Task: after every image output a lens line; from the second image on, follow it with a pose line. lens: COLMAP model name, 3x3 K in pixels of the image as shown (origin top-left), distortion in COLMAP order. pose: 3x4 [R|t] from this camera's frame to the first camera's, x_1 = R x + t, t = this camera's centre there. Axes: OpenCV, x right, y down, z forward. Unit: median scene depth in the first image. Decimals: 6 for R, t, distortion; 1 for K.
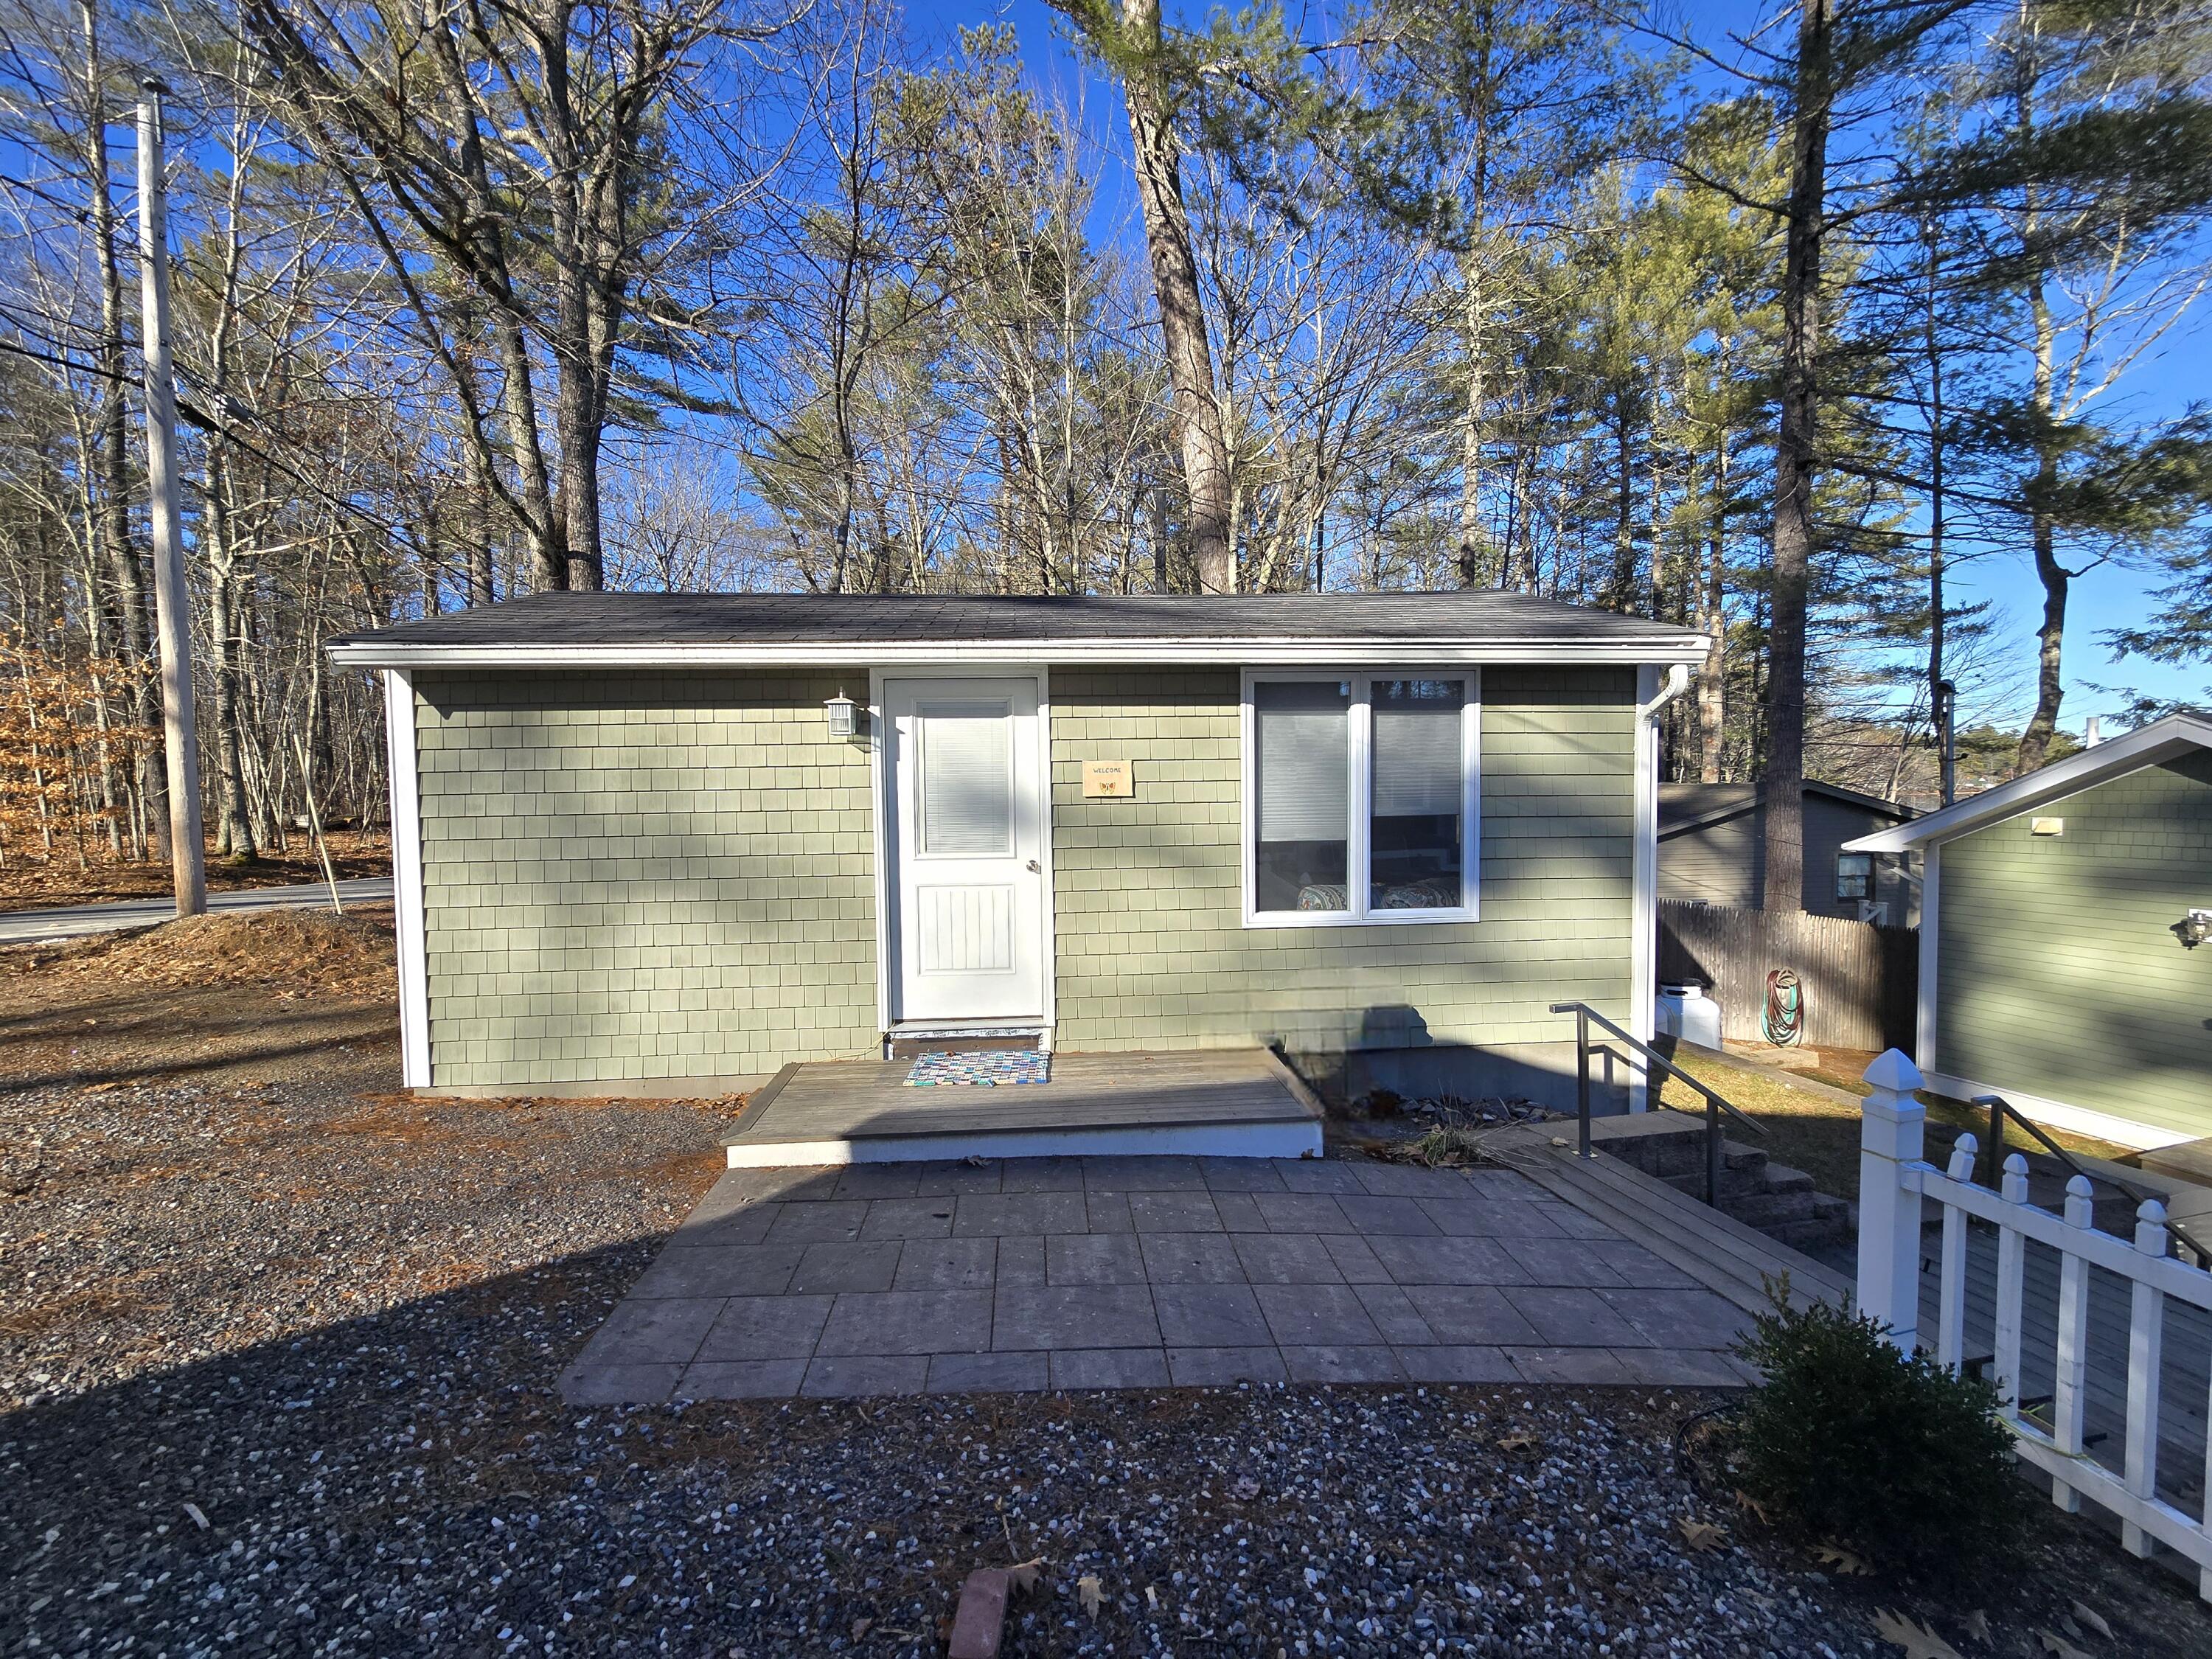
lens RADIAL K [[895.8, 0, 1102.2], [0, 895.8, 840.2], [0, 0, 1]] dist [-0.000640, -0.000060]
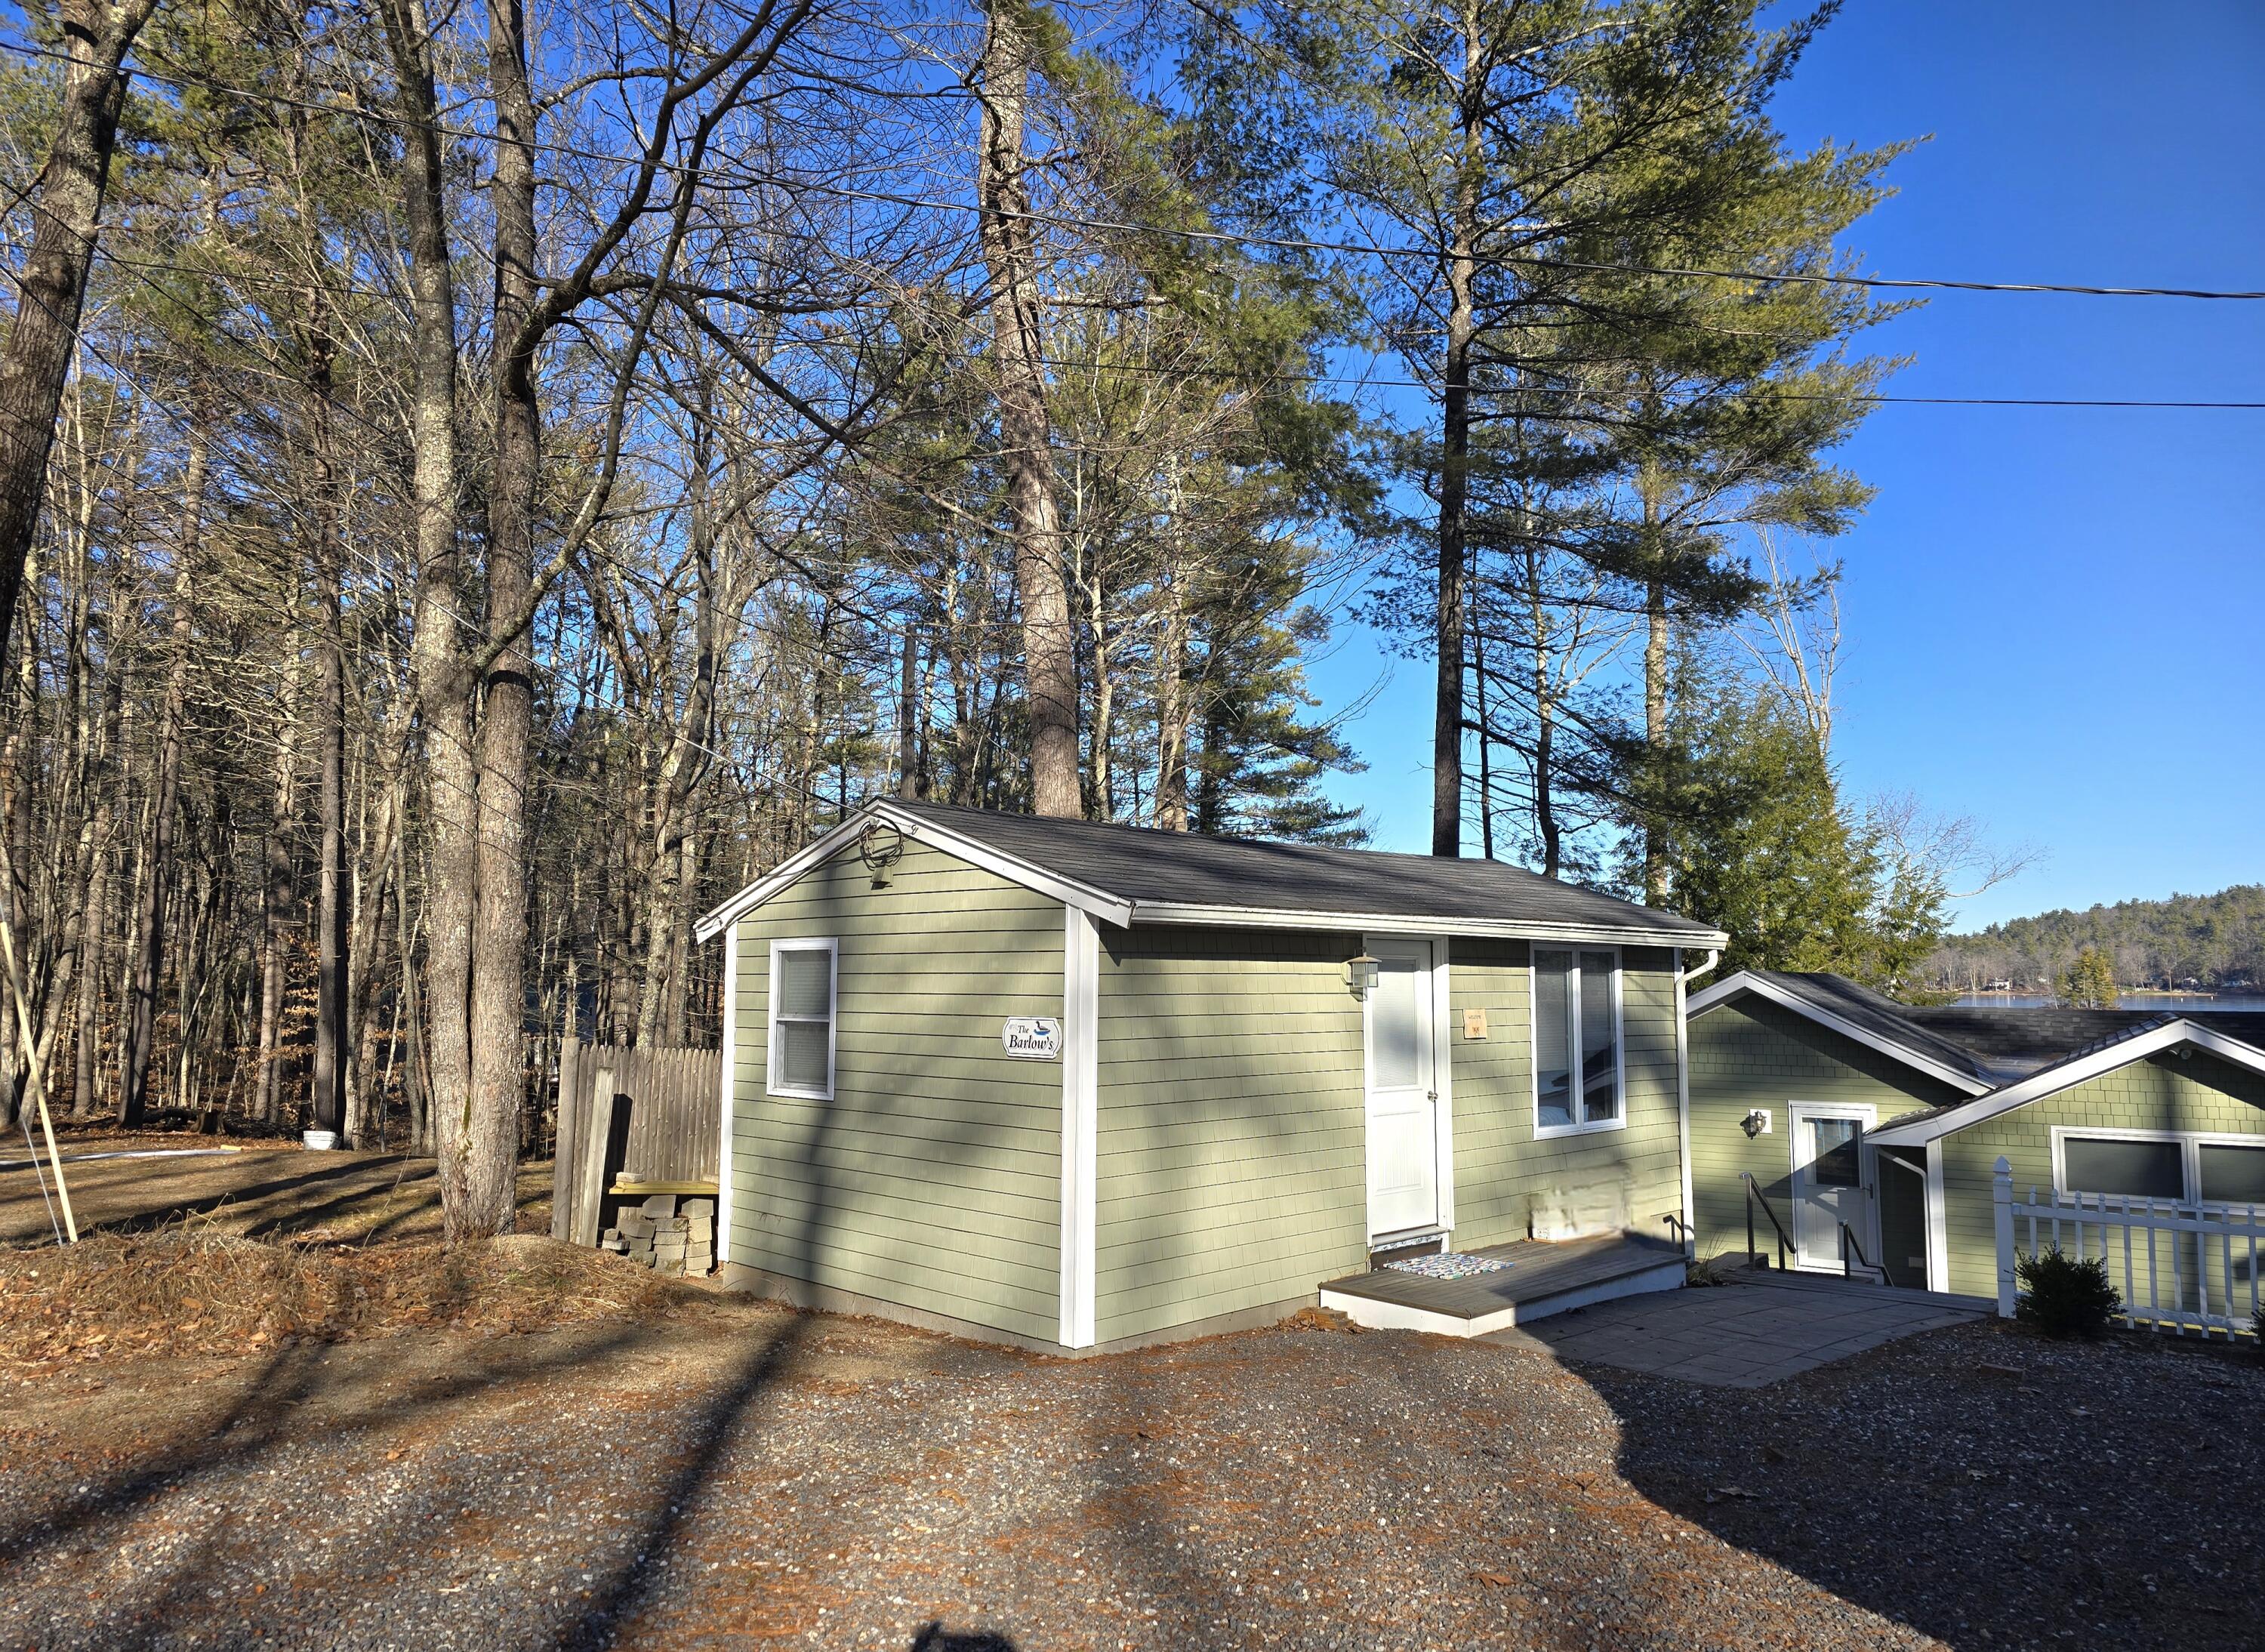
lens RADIAL K [[1555.2, 0, 1107.8], [0, 1555.2, 823.3], [0, 0, 1]] dist [0.044583, -0.038324]
pose [[0.748639, 0.085046, 0.657500, -1.848538], [0.019271, 0.988528, -0.149806, -0.028326], [-0.662697, 0.124821, 0.738412, -0.319368]]
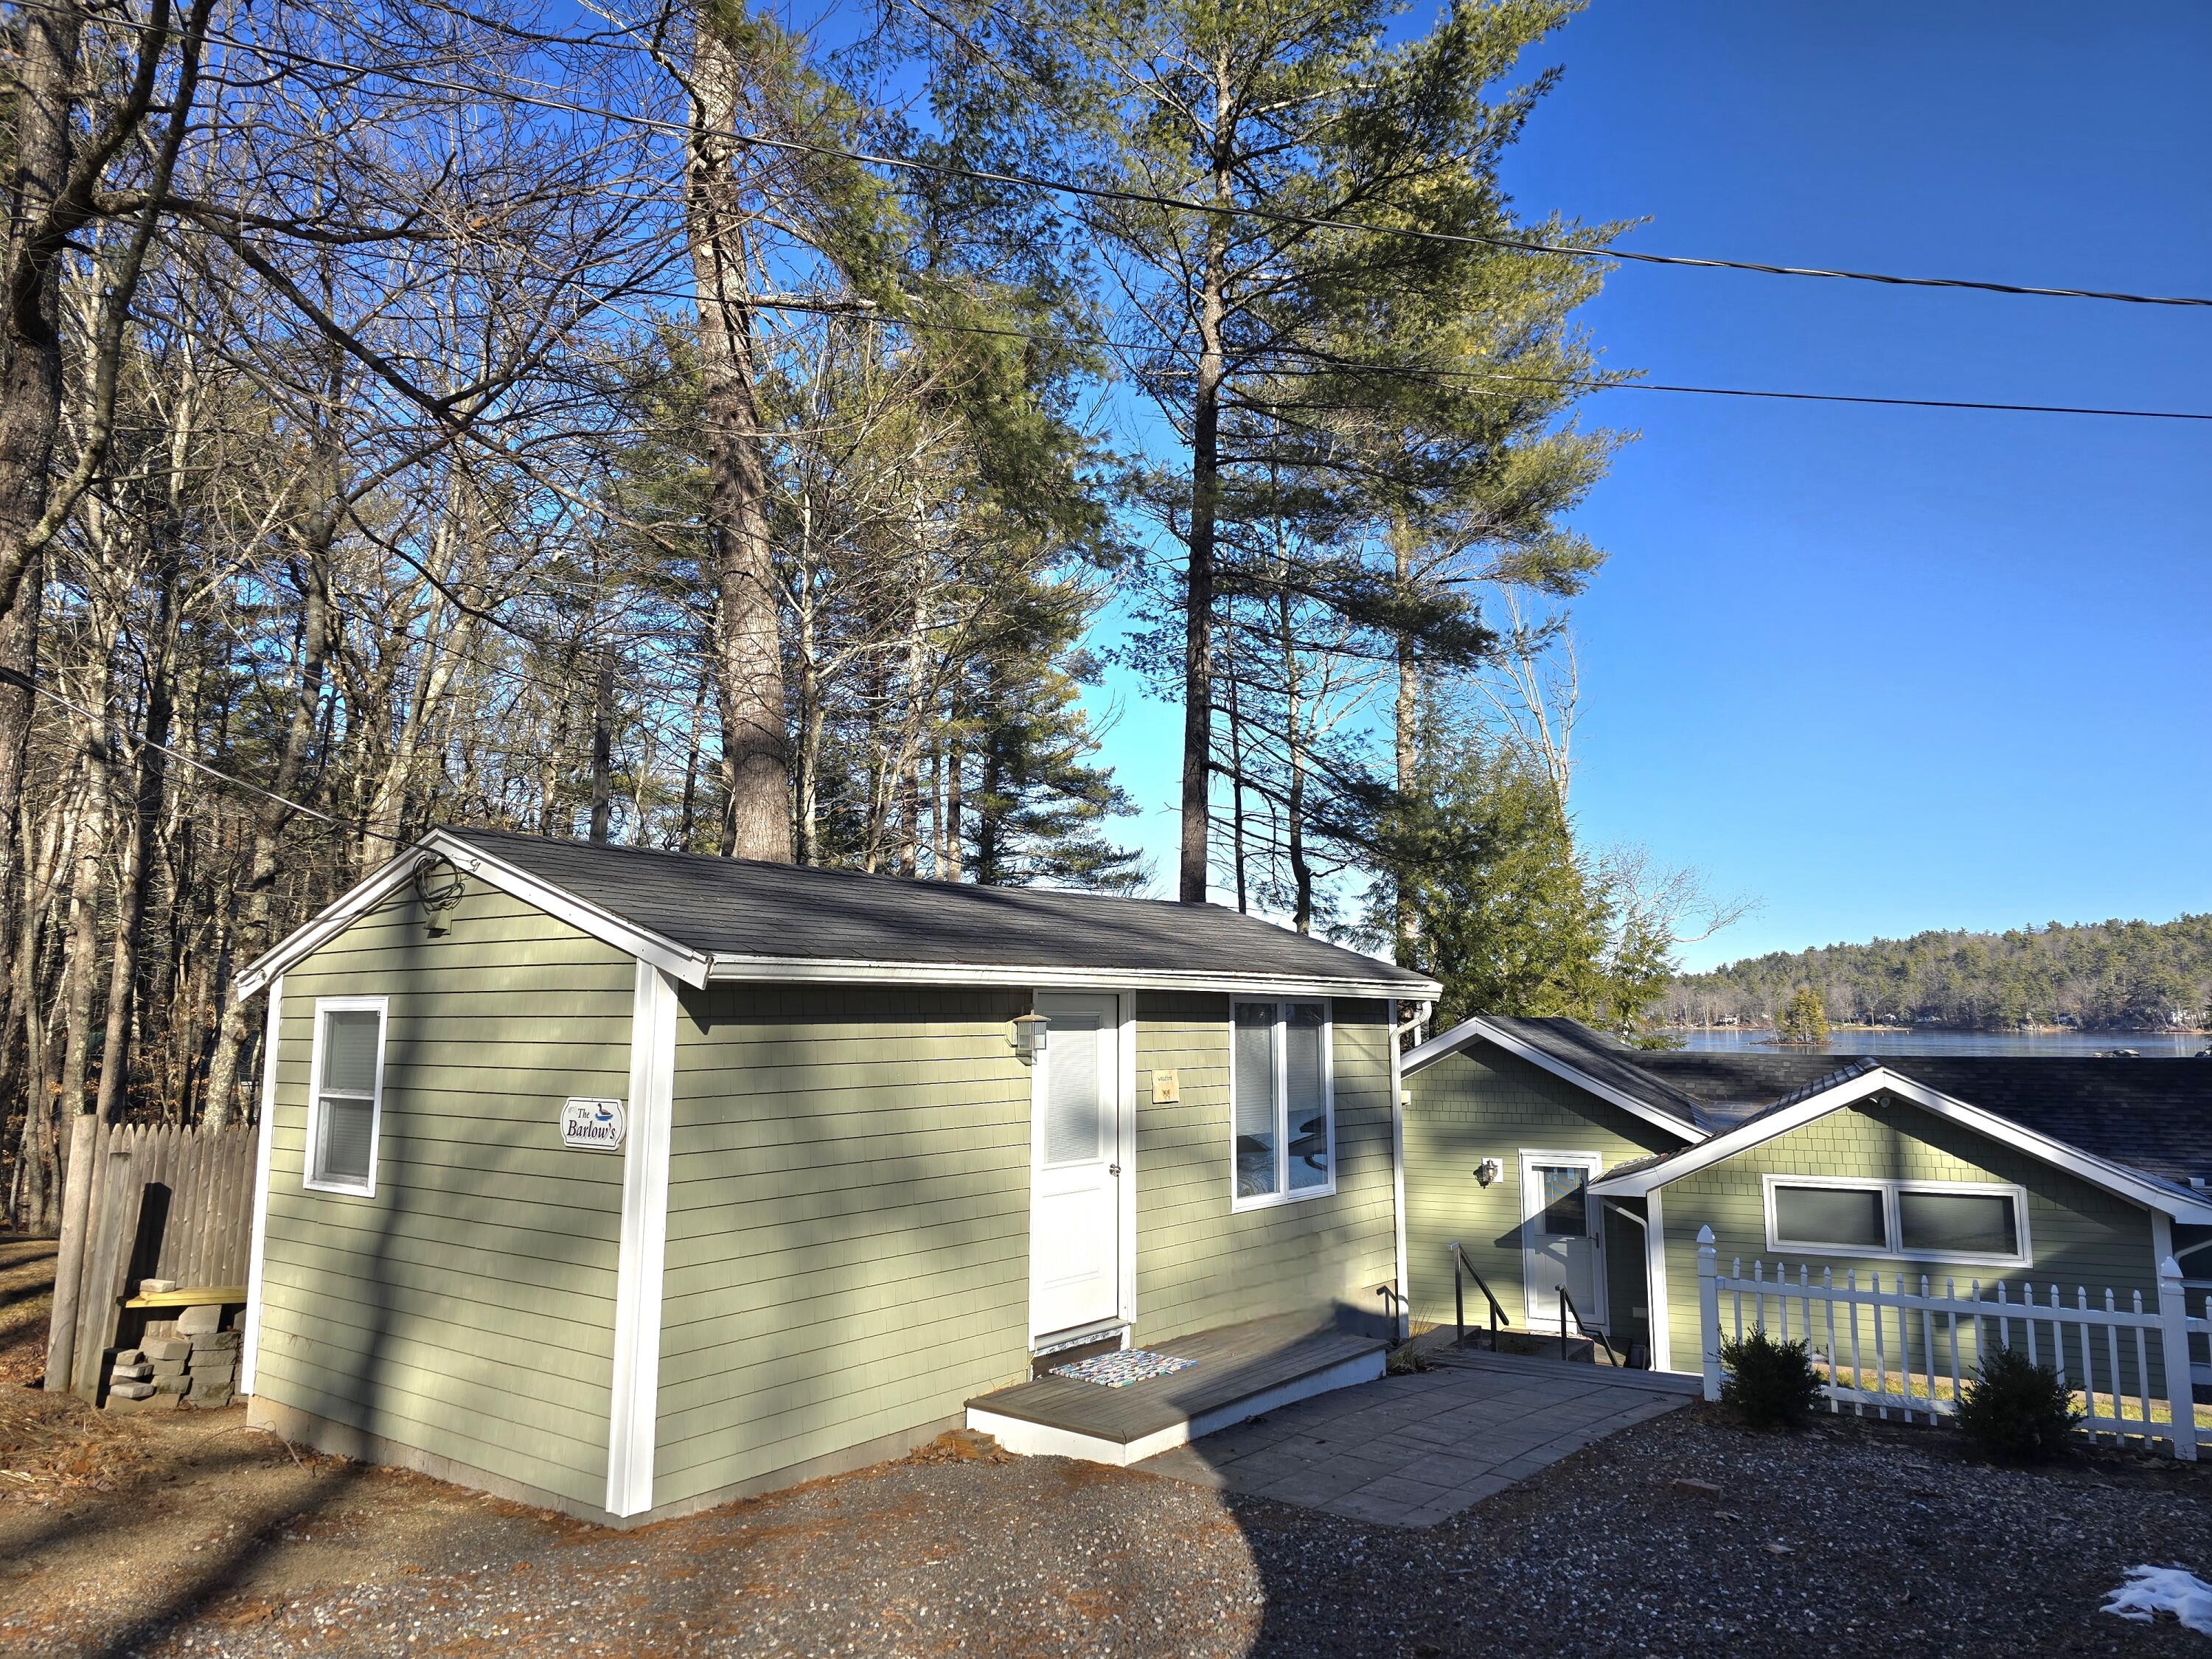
lens RADIAL K [[1495.3, 0, 1135.5], [0, 1495.3, 789.1], [0, 0, 1]] dist [0.067253, -0.071533]
pose [[0.647179, 0.130772, 0.751038, -1.508419], [0.029244, 0.980193, -0.195873, -0.067021], [-0.761777, 0.148728, 0.630536, -0.241079]]
